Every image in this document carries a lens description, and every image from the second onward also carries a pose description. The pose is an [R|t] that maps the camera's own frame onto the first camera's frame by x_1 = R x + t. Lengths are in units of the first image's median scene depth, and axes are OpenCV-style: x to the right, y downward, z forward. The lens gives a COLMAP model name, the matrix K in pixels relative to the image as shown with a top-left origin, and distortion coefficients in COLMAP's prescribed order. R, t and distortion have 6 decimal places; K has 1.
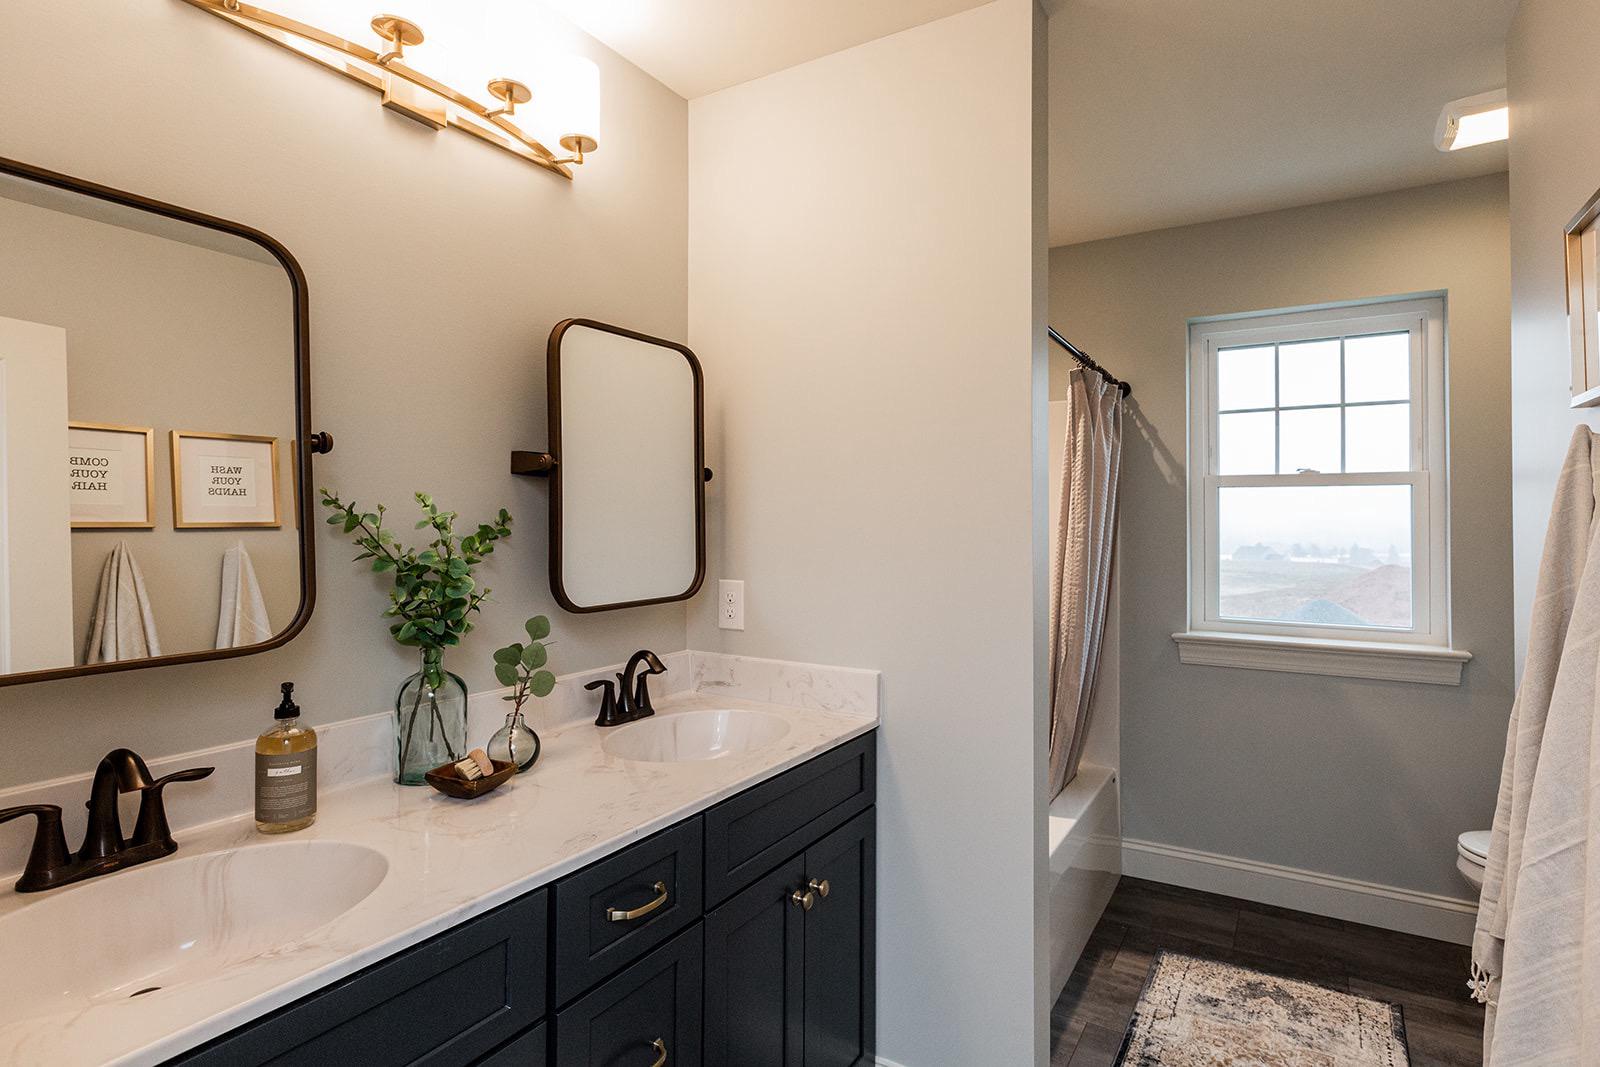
lens RADIAL K [[841.6, 0, 803.1], [0, 841.6, 507.9], [0, 0, 1]] dist [-0.000565, 0.000126]
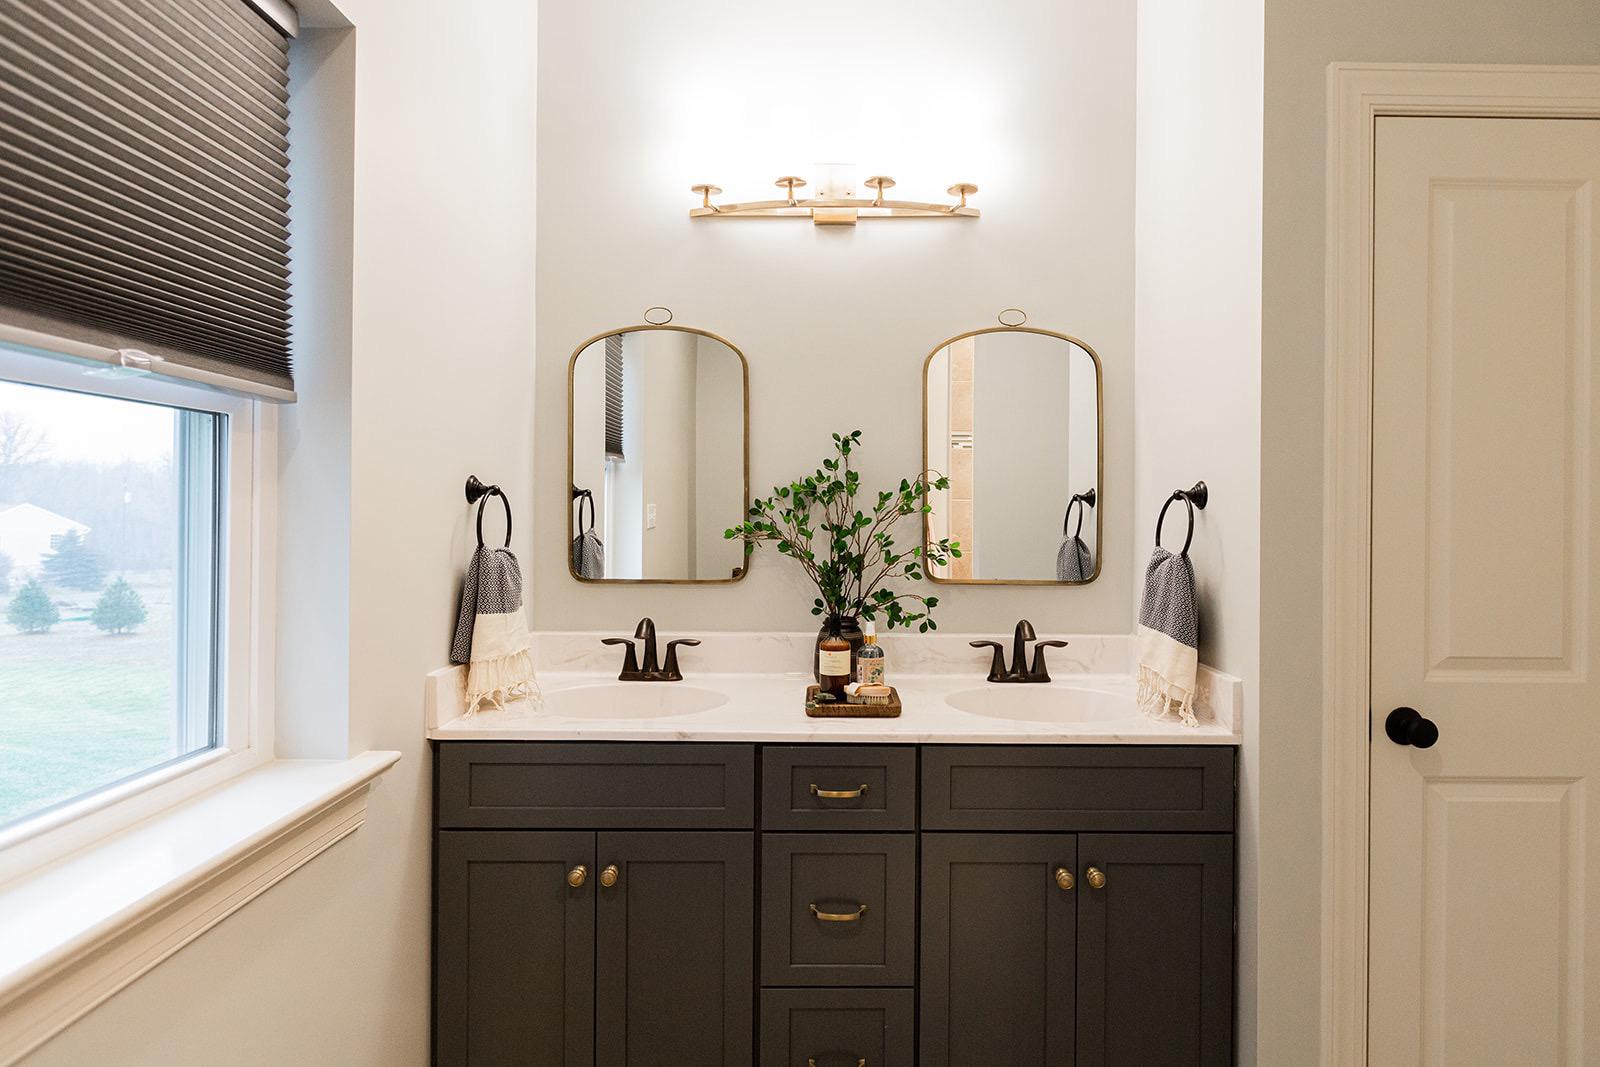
lens RADIAL K [[841.6, 0, 803.1], [0, 841.6, 507.9], [0, 0, 1]] dist [-0.000565, 0.000126]
pose [[0.500134, -0.002775, -0.865944, 0.748132], [0.012484, 0.999914, 0.004006, 0.012683], [0.865858, -0.012814, 0.500125, 0.230350]]
